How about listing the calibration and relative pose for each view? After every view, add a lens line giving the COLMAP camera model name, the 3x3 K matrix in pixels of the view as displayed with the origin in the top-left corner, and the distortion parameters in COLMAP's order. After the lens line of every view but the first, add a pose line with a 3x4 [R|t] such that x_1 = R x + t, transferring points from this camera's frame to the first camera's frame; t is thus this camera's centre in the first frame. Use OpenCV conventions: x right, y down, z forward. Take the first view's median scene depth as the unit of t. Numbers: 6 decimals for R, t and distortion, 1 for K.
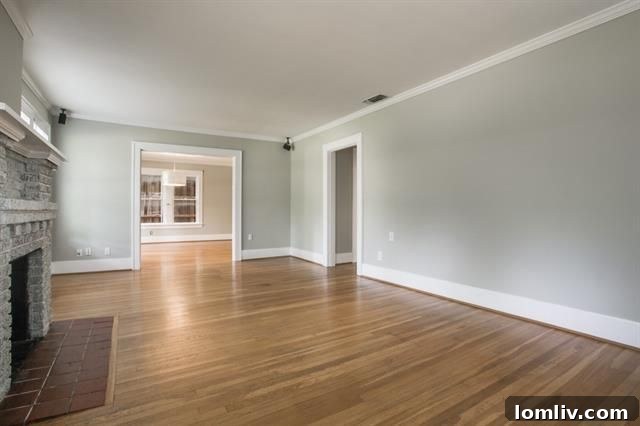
lens RADIAL K [[315.5, 0, 320.8], [0, 315.5, 211.1], [0, 0, 1]] dist [-0.035667, 0.000484]
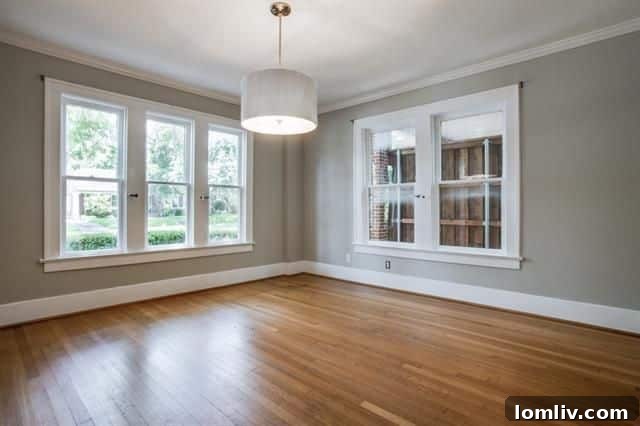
lens RADIAL K [[315.5, 0, 321.2], [0, 315.5, 213.7], [0, 0, 1]] dist [-0.035667, 0.000484]
pose [[0.279154, 0.001669, -0.960245, -0.146391], [0.002652, 0.999993, 0.002509, -0.002076], [0.960243, -0.003247, 0.279148, 0.741302]]
